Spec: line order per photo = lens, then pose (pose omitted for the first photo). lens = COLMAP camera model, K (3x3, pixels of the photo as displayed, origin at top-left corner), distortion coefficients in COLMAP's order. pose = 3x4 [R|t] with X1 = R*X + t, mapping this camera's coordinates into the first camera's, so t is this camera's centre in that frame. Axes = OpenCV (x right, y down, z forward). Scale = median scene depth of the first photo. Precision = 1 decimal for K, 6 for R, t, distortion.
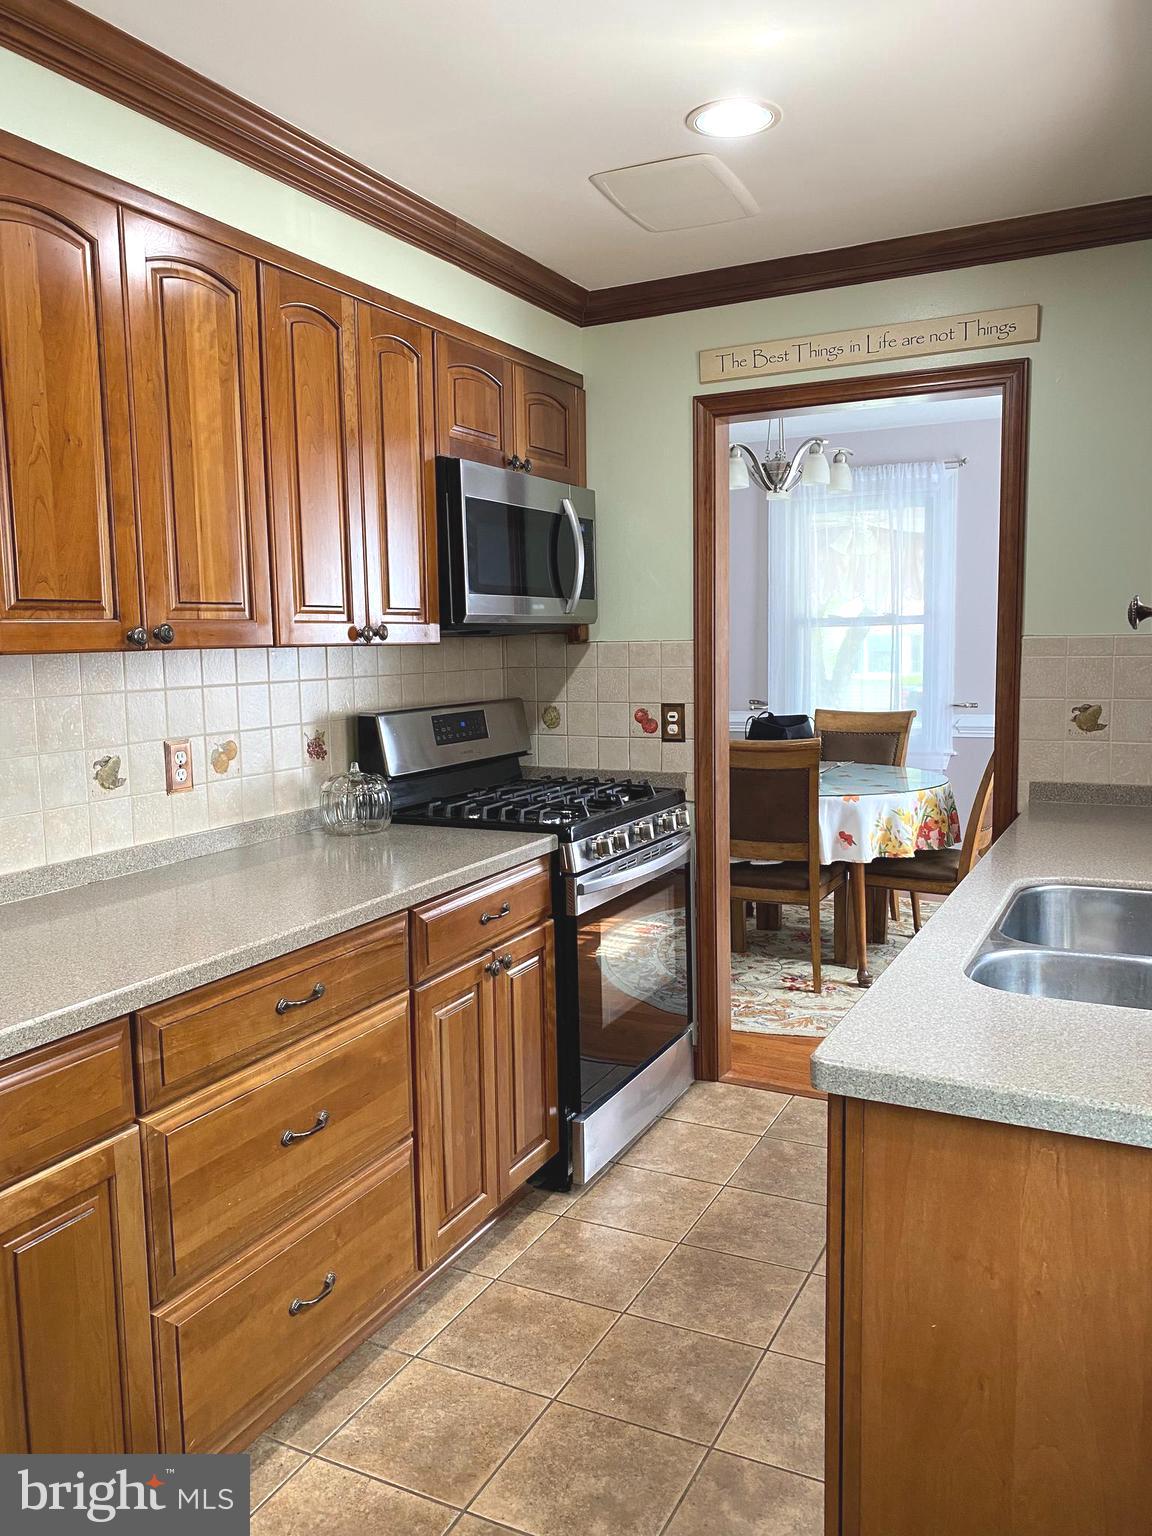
lens RADIAL K [[1170.2, 0, 556.8], [0, 1170.2, 759.4], [0, 0, 1]] dist [-0.006055, -0.016037]
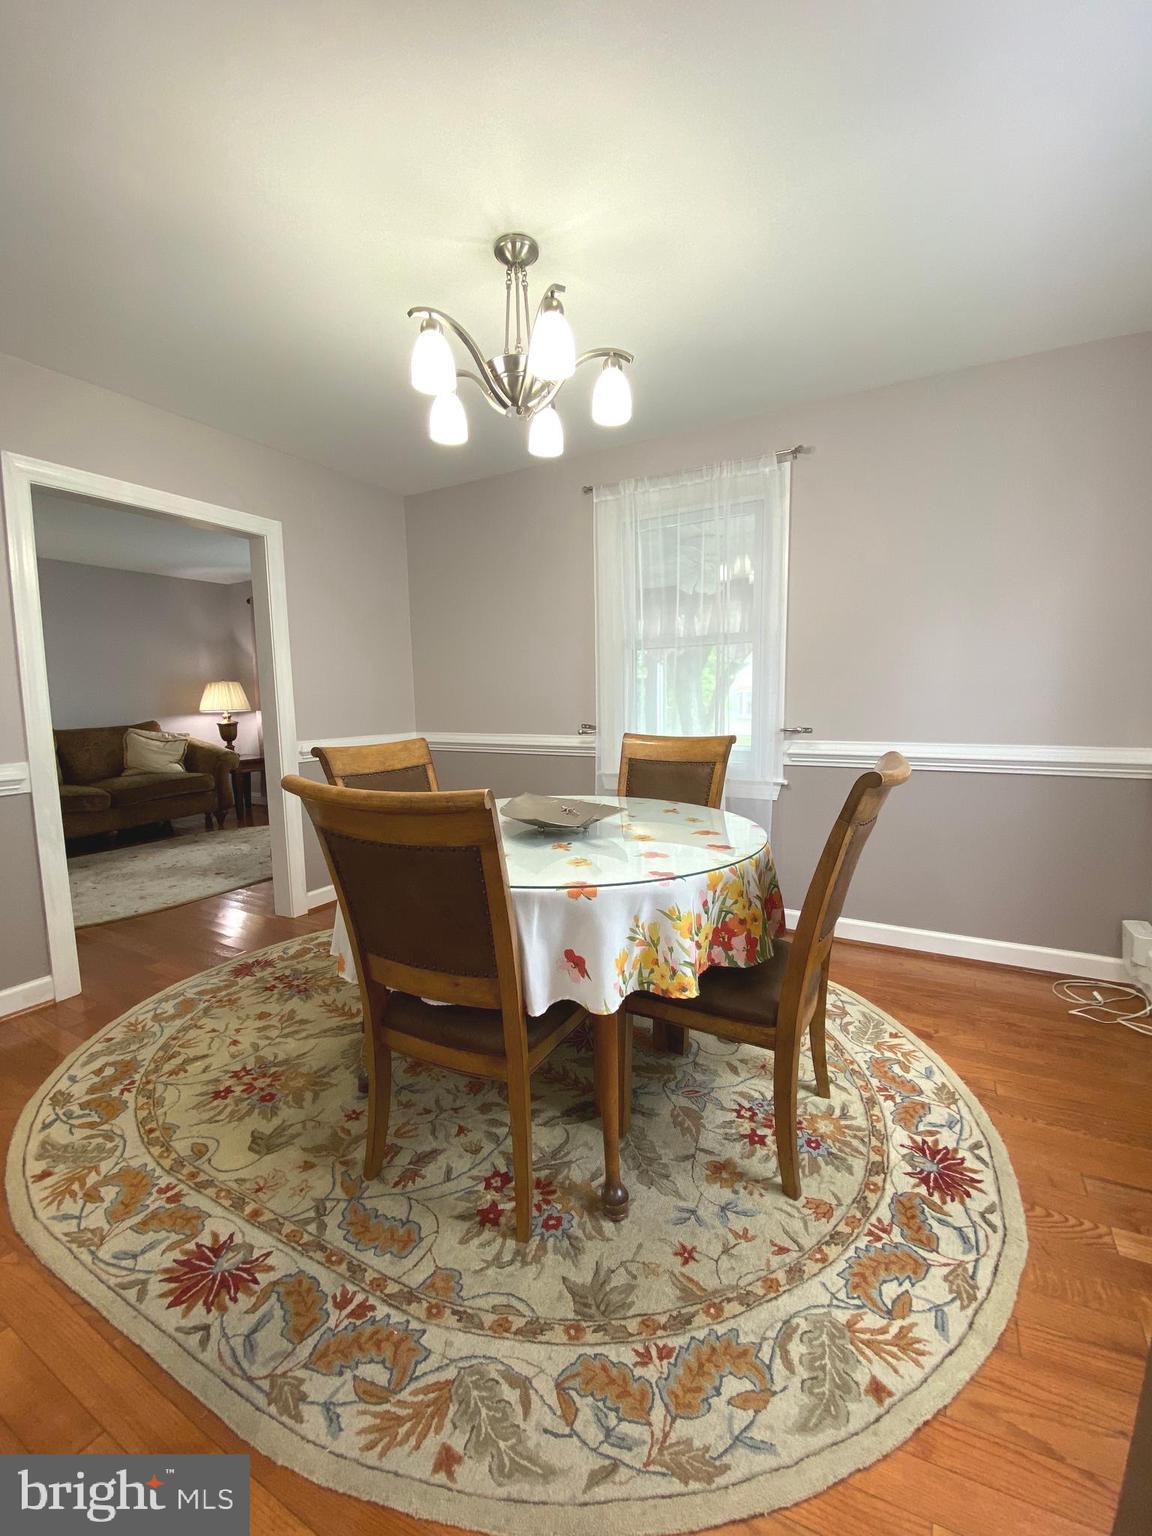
lens RADIAL K [[617.5, 0, 586.4], [0, 617.5, 760.8], [0, 0, 1]] dist [-0.004213, -0.009033]
pose [[0.999989, -0.000143, -0.004644, 0.252841], [0.000125, 0.999993, -0.003733, -0.027503], [0.004645, 0.003733, 0.999982, 0.702076]]
